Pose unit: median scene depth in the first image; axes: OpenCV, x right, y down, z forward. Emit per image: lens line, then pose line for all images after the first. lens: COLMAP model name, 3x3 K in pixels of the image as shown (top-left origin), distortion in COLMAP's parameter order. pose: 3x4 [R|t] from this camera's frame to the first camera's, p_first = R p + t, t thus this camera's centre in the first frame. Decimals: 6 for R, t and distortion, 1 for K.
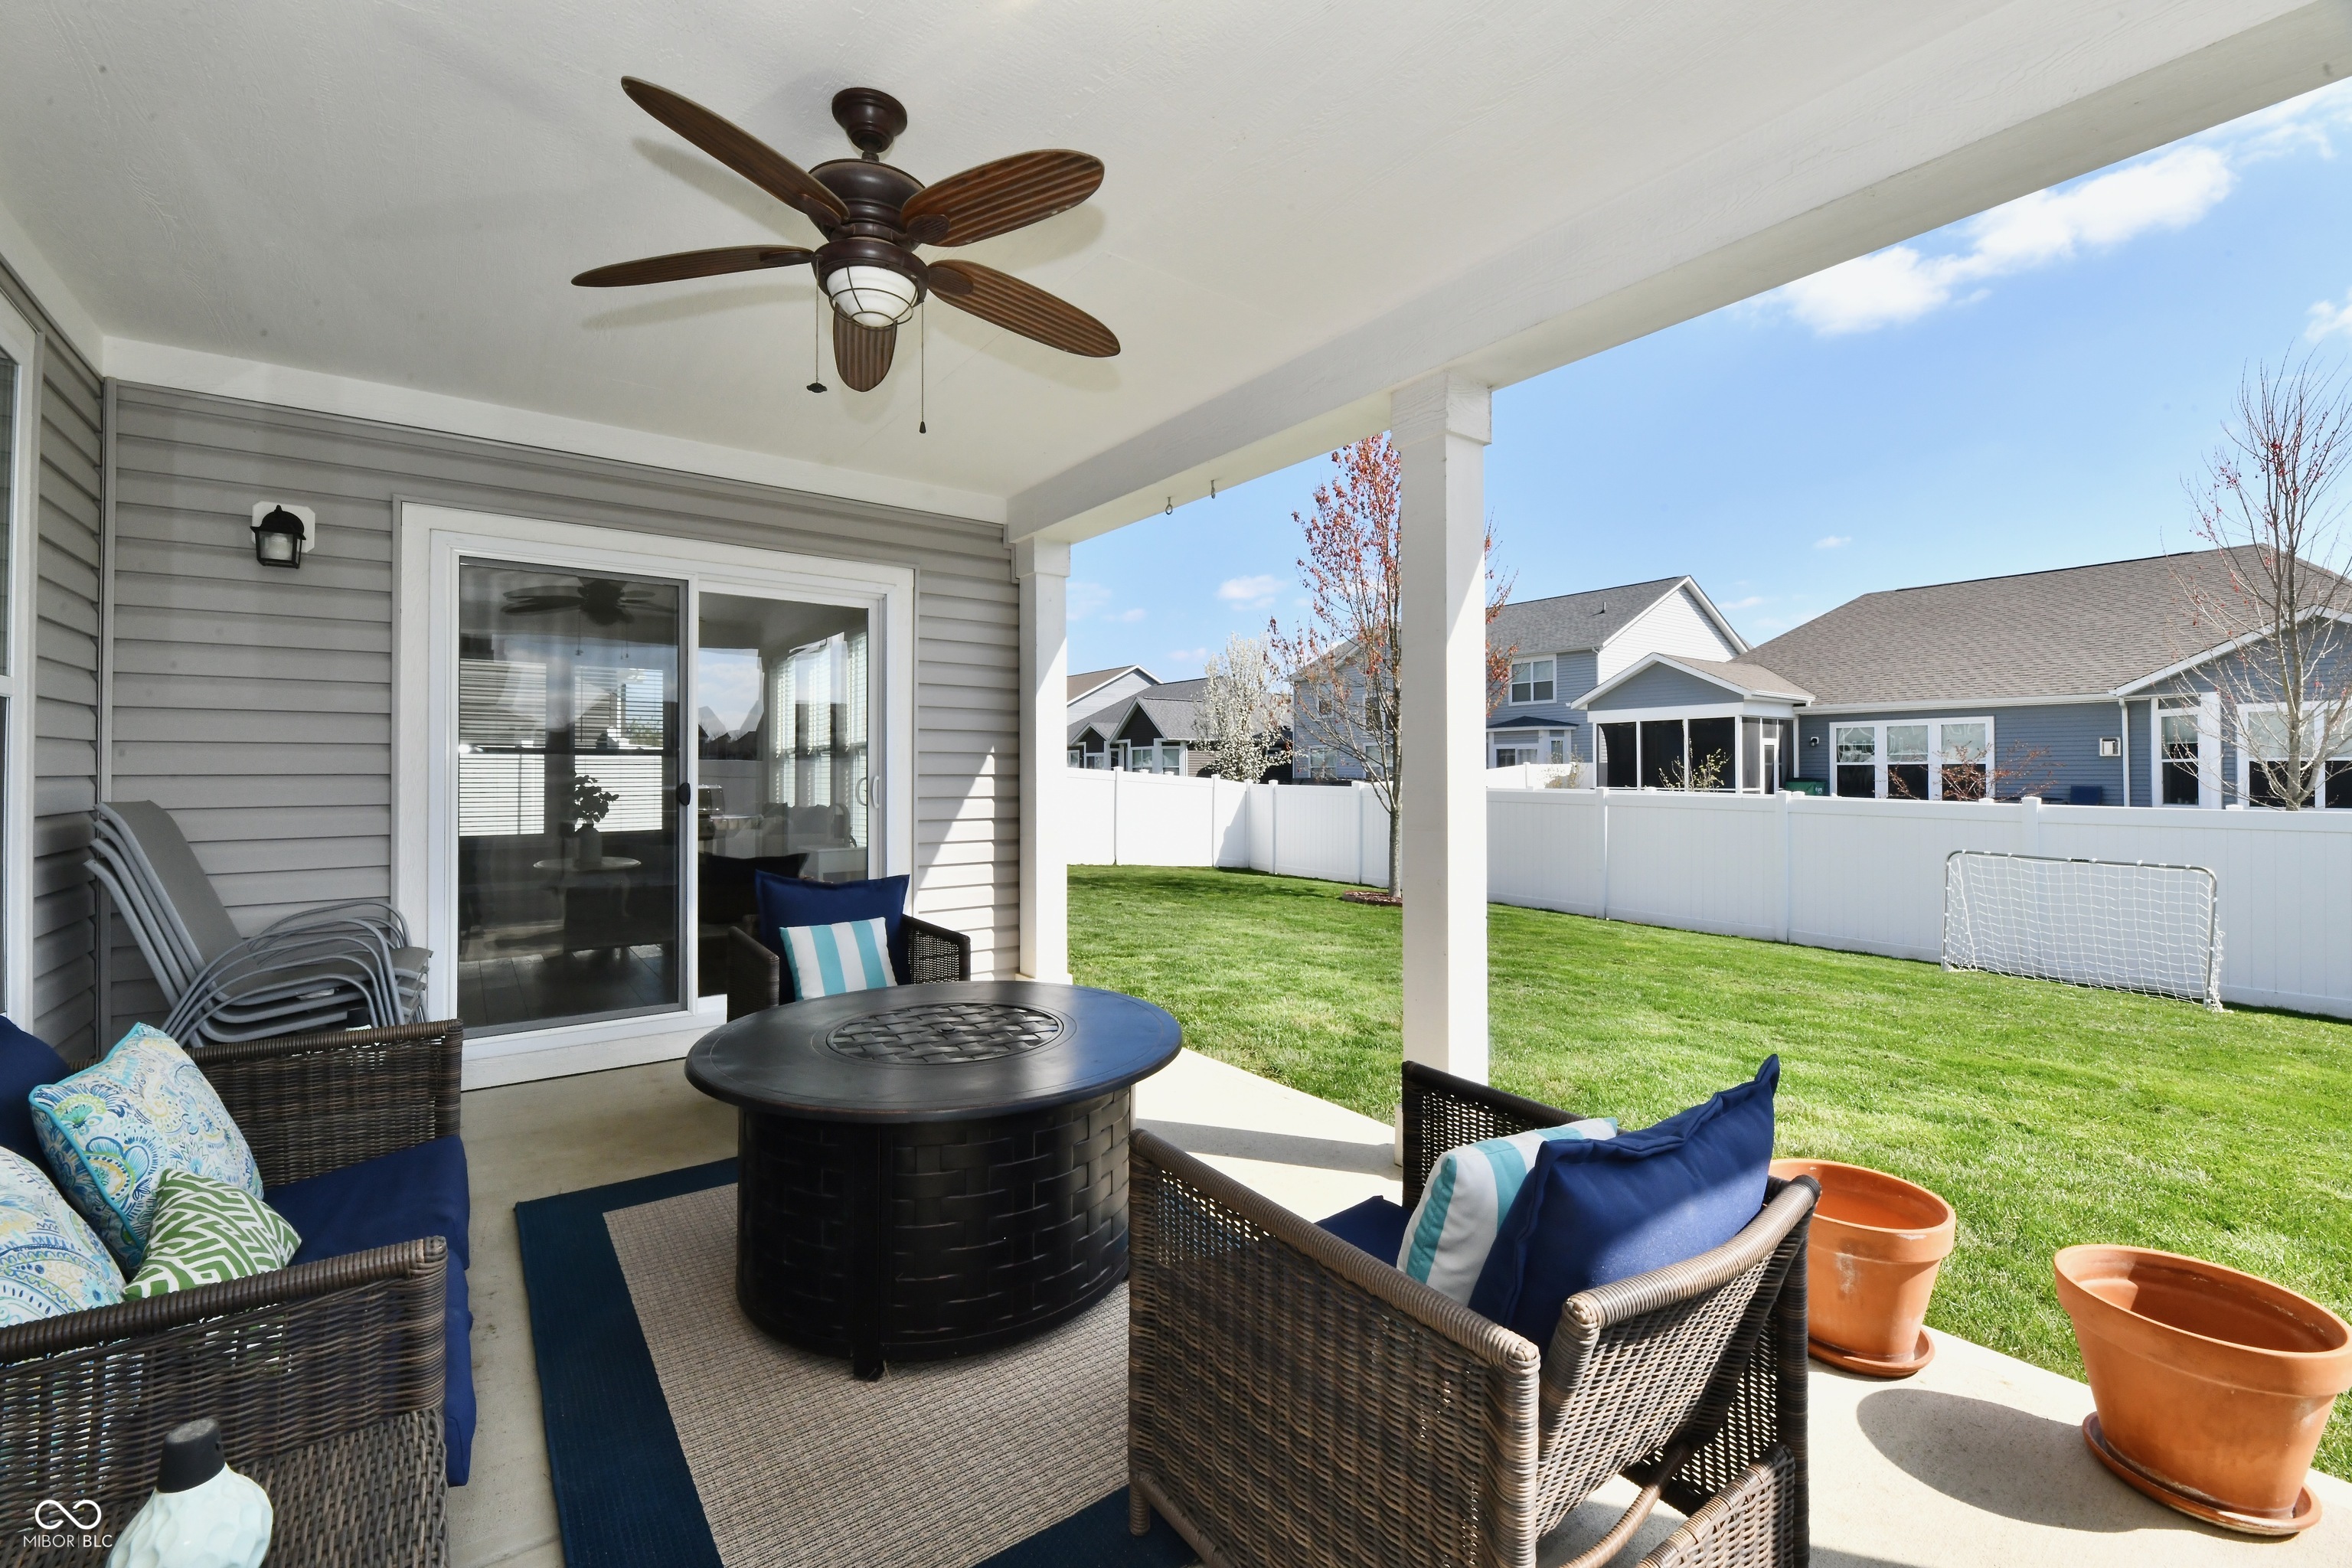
lens RADIAL K [[963.3, 0, 1153.2], [0, 963.3, 753.0], [0, 0, 1]] dist [-0.009956, -0.001065]
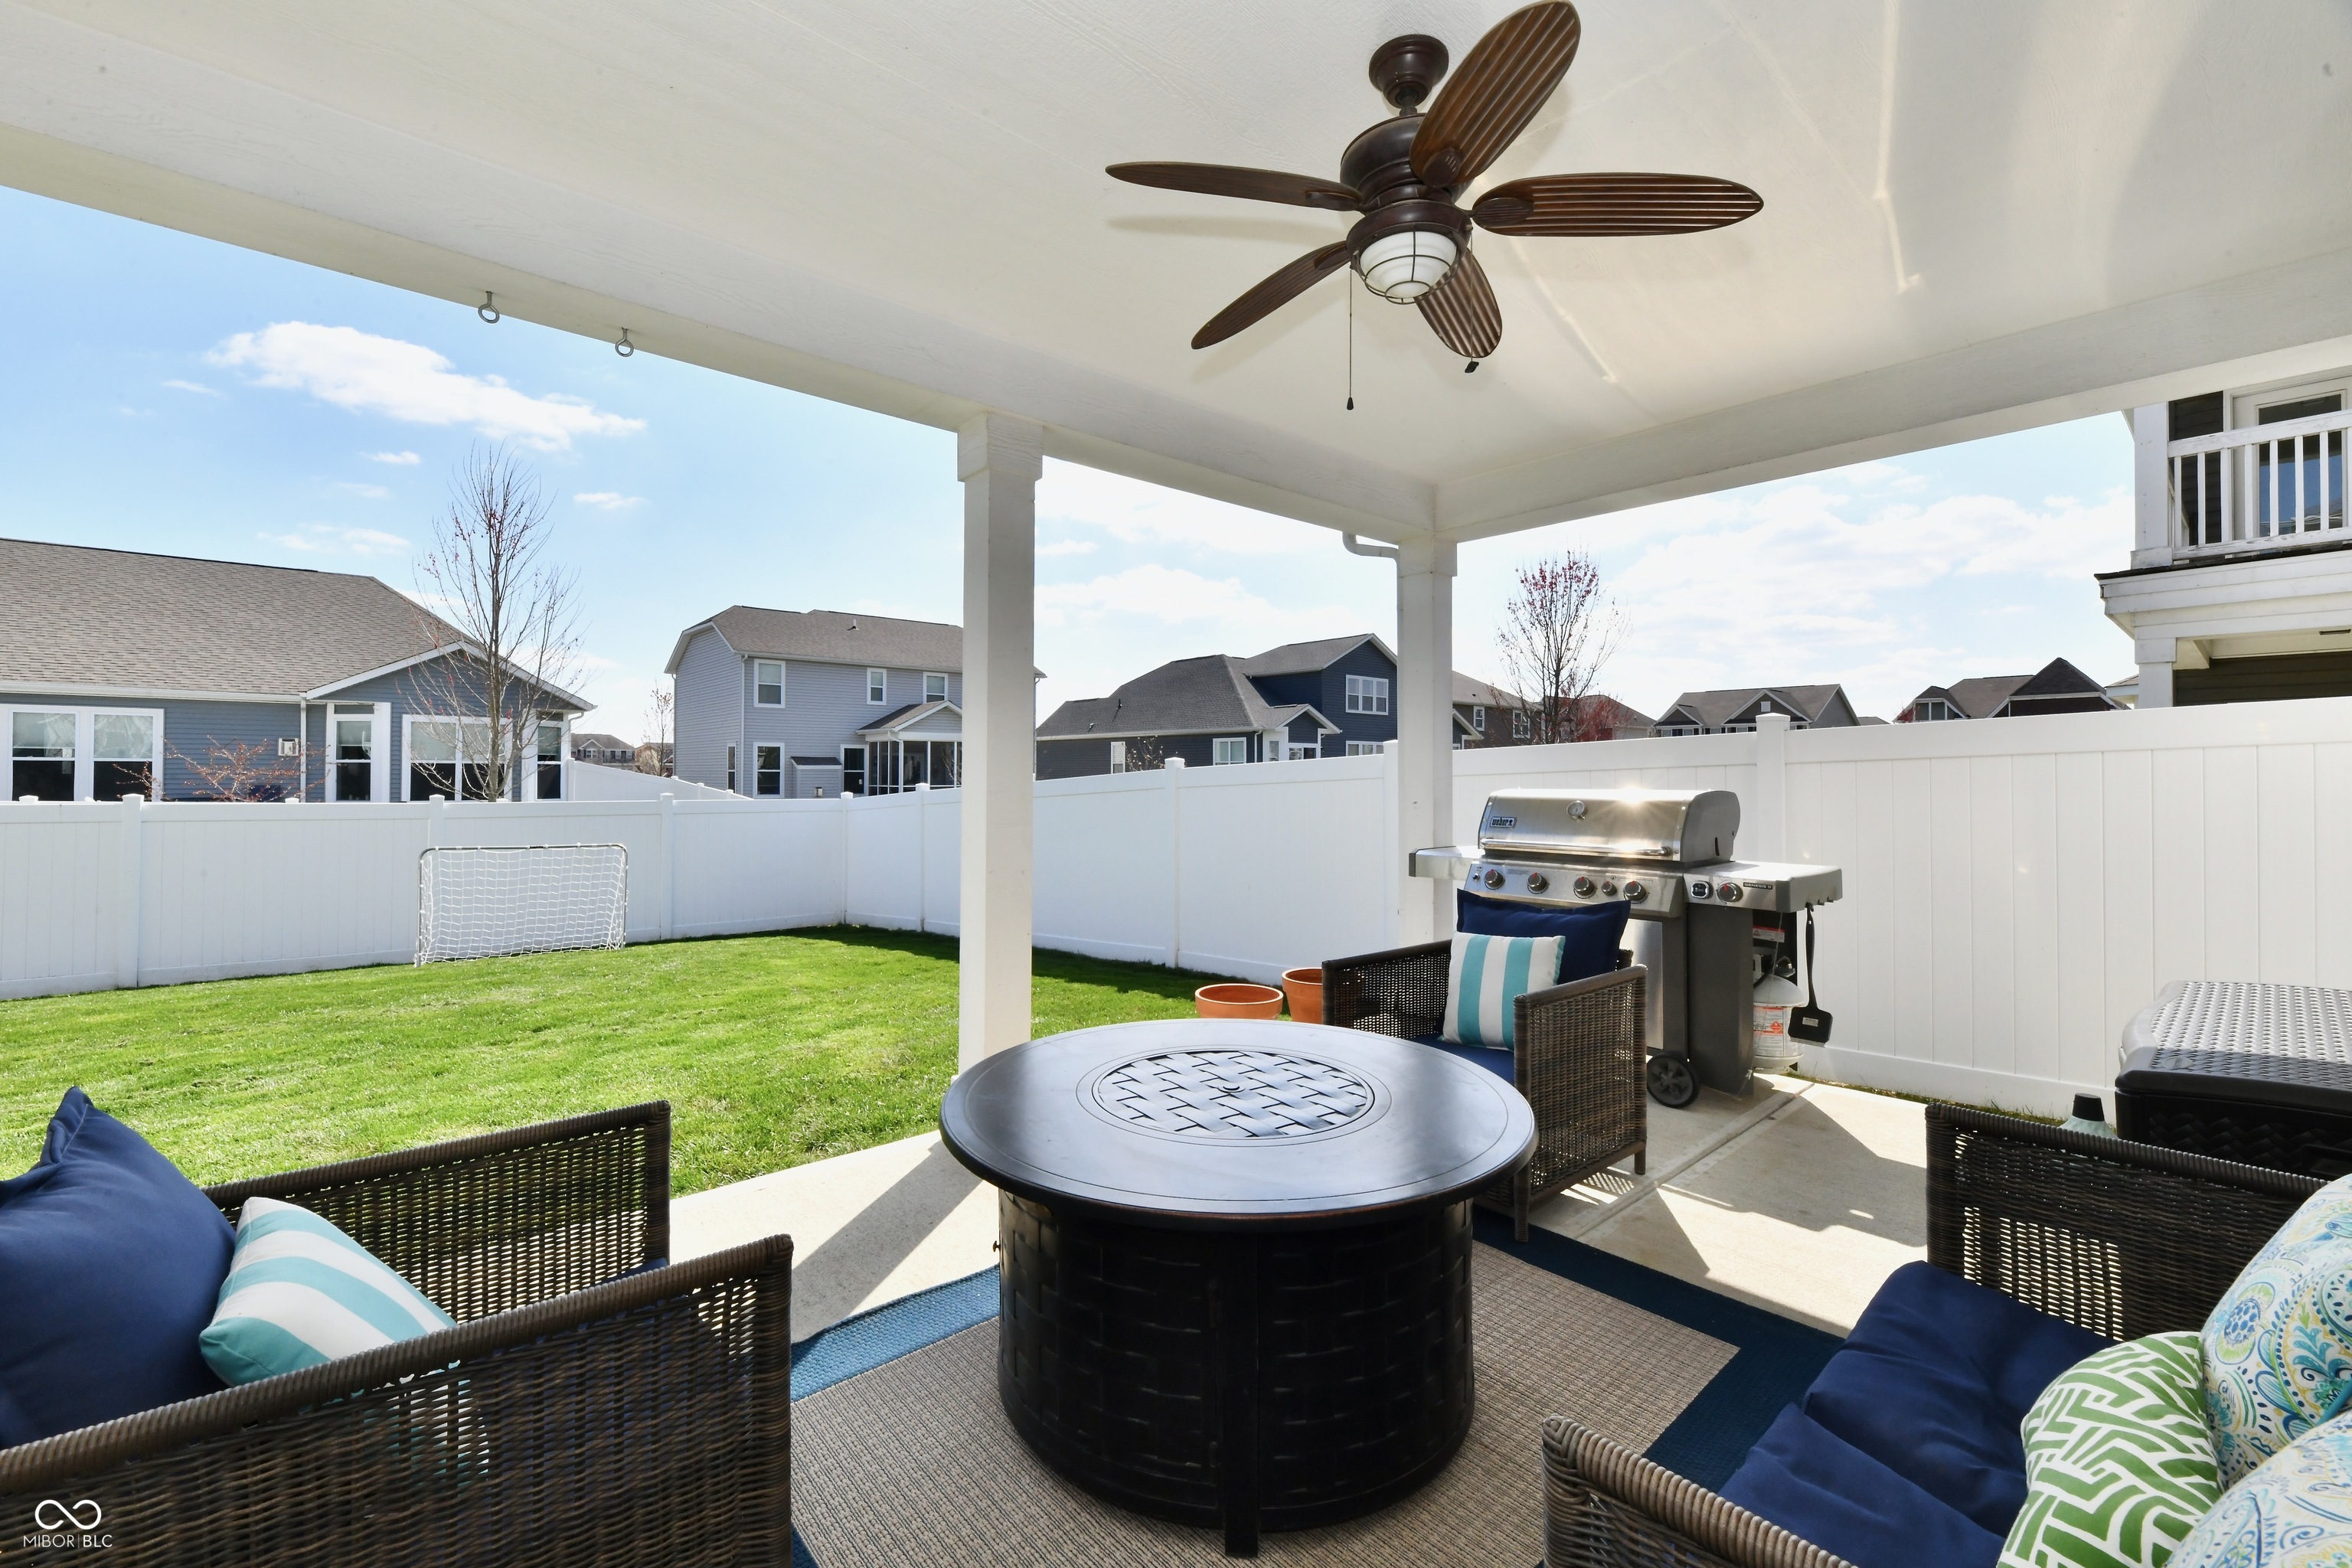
lens RADIAL K [[963.3, 0, 1167.8], [0, 963.3, 759.8], [0, 0, 1]] dist [-0.009956, -0.001065]
pose [[-0.107661, 0.014967, 0.994075, -0.120238], [-0.024452, 0.999544, -0.017698, 0.002531], [-0.993887, -0.026212, -0.107245, 0.141754]]
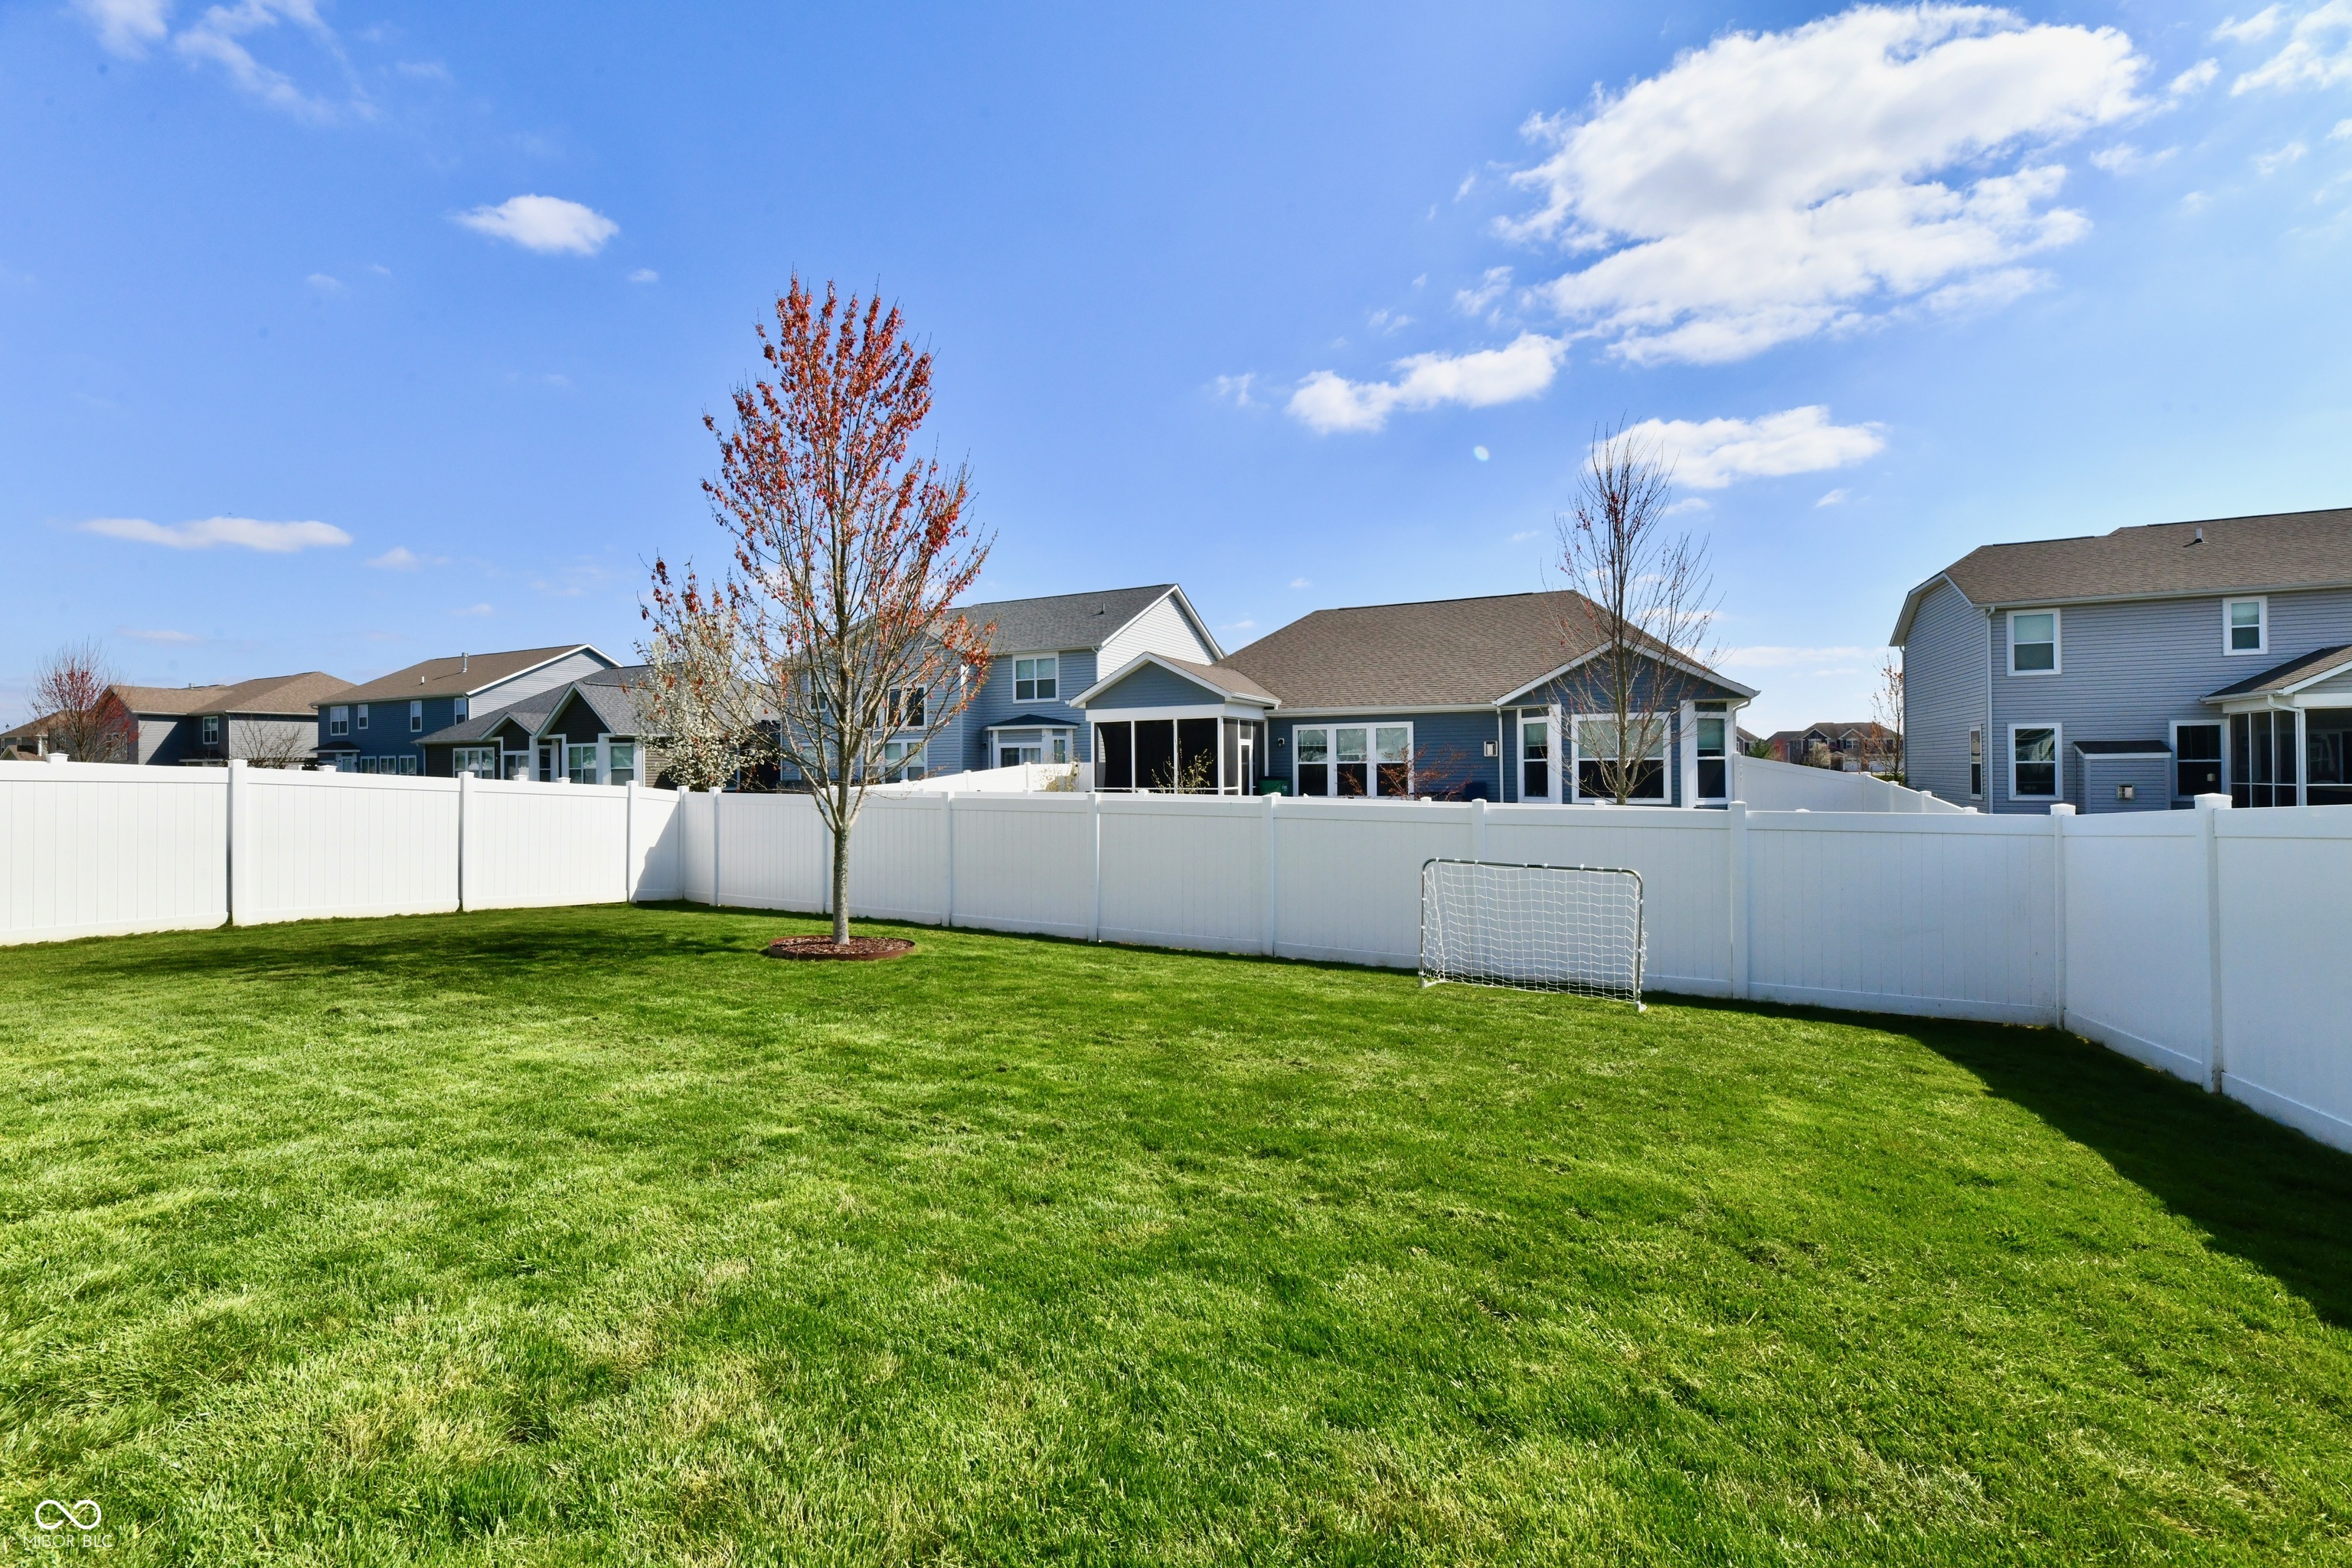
lens RADIAL K [[963.3, 0, 1174.2], [0, 963.3, 762.2], [0, 0, 1]] dist [-0.009956, -0.001065]
pose [[0.873687, -0.003031, 0.486479, 0.068150], [-0.002524, 0.999939, 0.010764, -0.001439], [-0.486482, -0.010632, 0.873626, 0.128723]]
